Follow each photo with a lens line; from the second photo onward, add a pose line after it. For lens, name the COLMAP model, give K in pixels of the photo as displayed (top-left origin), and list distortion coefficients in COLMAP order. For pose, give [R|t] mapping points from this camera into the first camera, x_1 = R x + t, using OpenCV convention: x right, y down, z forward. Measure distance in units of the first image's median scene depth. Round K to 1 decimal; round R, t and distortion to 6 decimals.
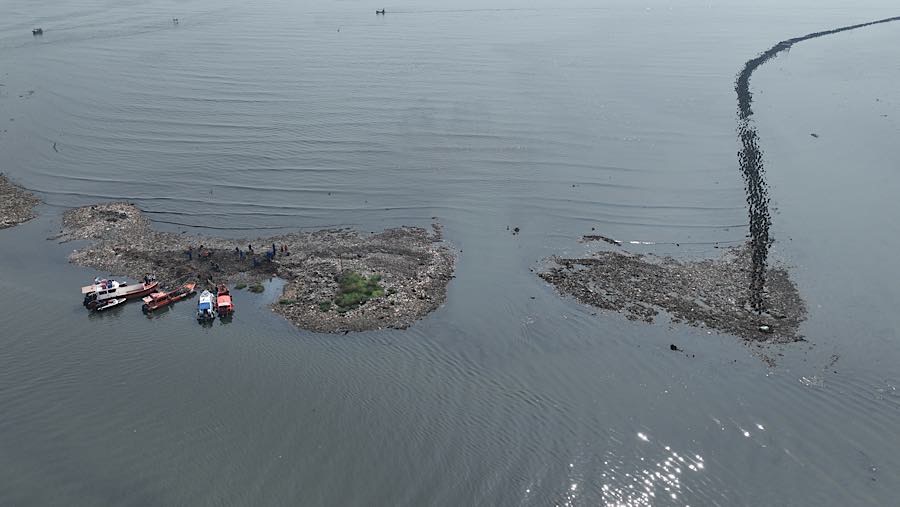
lens RADIAL K [[670.1, 0, 444.4], [0, 670.1, 253.8], [0, 0, 1]] dist [0.005240, 0.003362]
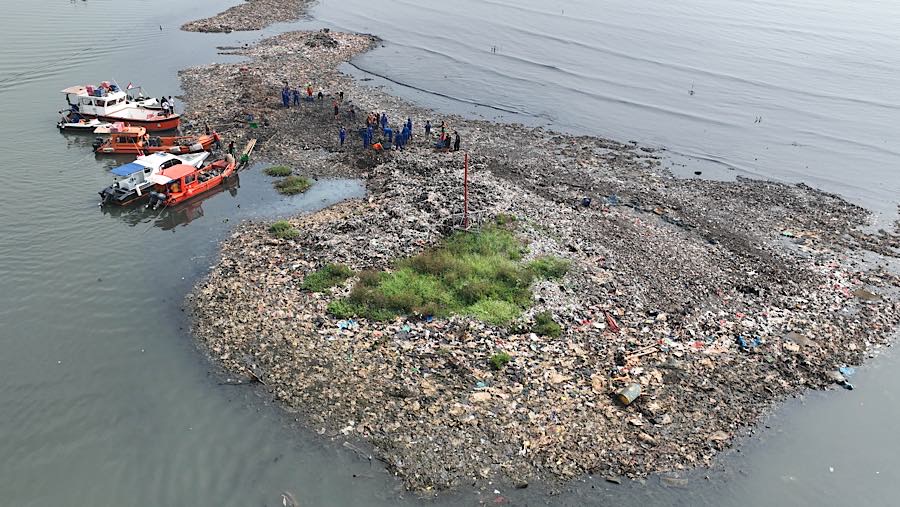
lens RADIAL K [[670.1, 0, 444.4], [0, 670.1, 253.8], [0, 0, 1]] dist [0.005240, 0.003362]
pose [[0.678650, 0.335111, -0.653556, 0.059884], [-0.328462, 0.934377, 0.138029, 0.004574], [0.656923, 0.120995, 0.744186, 0.739894]]
